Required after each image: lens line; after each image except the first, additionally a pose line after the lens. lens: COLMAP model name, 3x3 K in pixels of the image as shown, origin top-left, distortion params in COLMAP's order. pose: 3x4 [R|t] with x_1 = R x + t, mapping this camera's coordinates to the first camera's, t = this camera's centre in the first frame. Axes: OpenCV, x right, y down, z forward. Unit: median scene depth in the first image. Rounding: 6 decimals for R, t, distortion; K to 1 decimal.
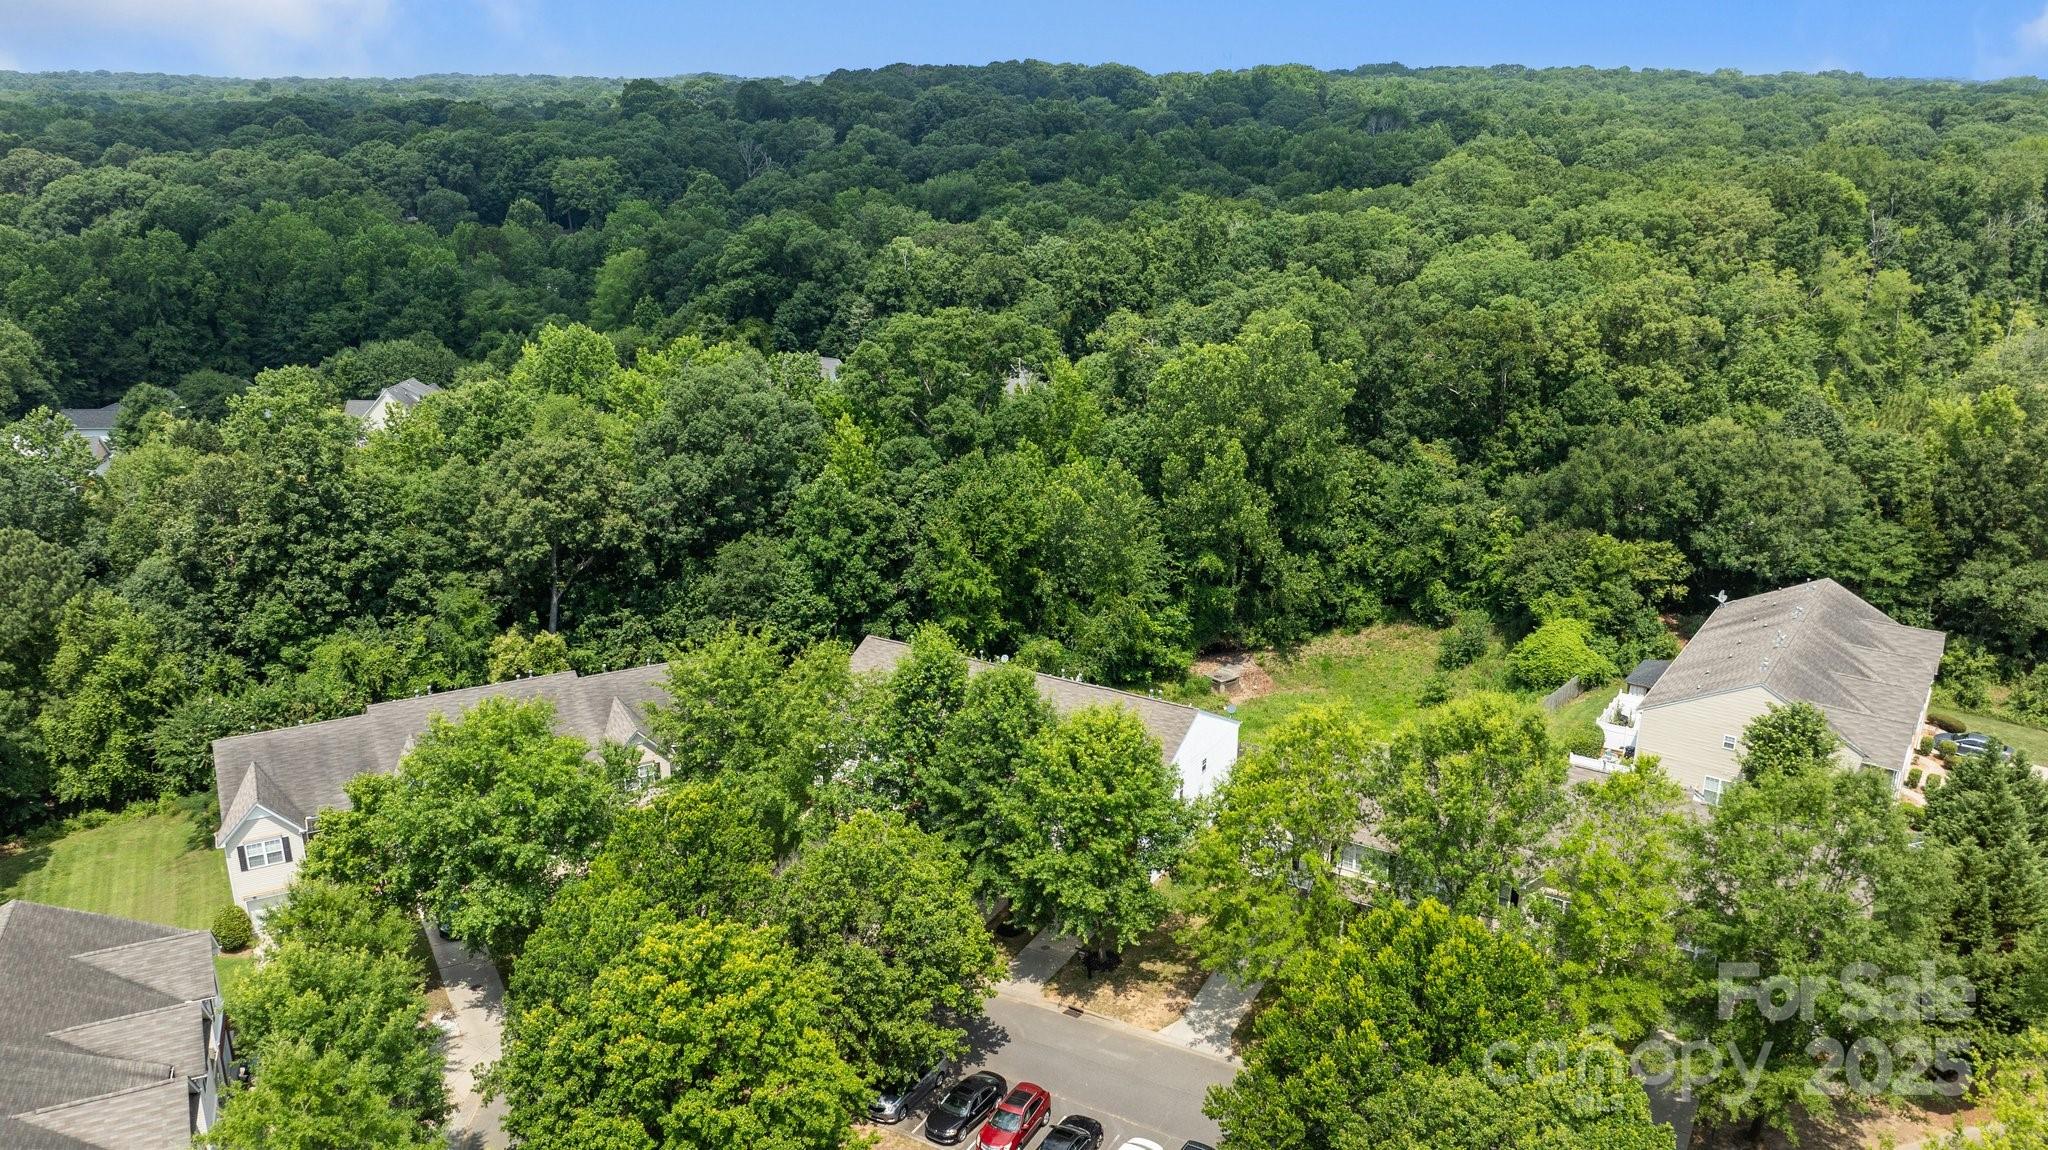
lens RADIAL K [[1442.2, 0, 1030.8], [0, 1442.2, 569.3], [0, 0, 1]] dist [-0.036257, 0.034866]
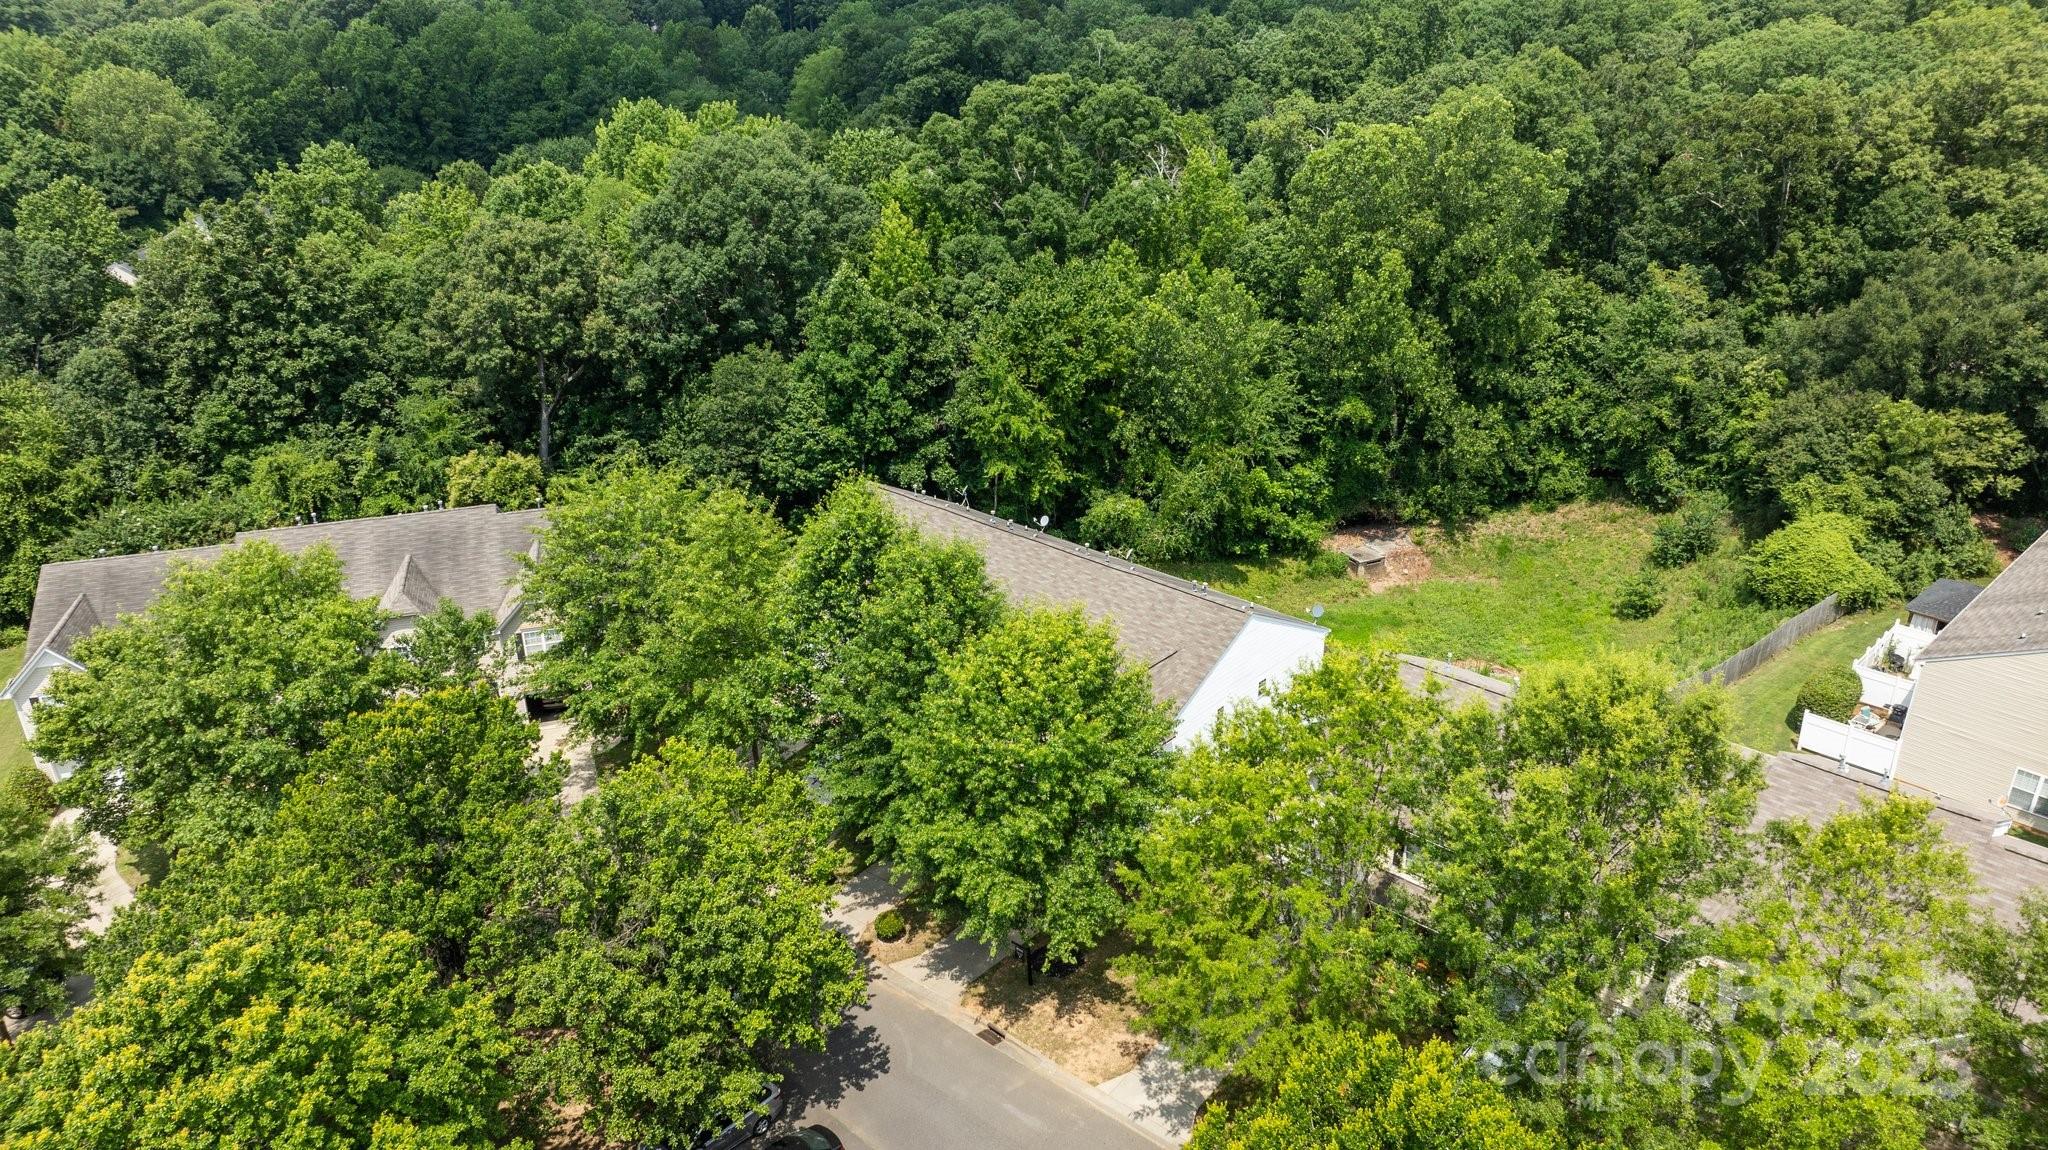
lens RADIAL K [[1442.2, 0, 1014.0], [0, 1442.2, 573.1], [0, 0, 1]] dist [-0.036257, 0.034866]
pose [[0.982263, 0.070033, -0.173937, 0.096770], [-0.049269, 0.991435, 0.120948, -0.002948], [0.180918, -0.110233, 0.977301, 0.218438]]
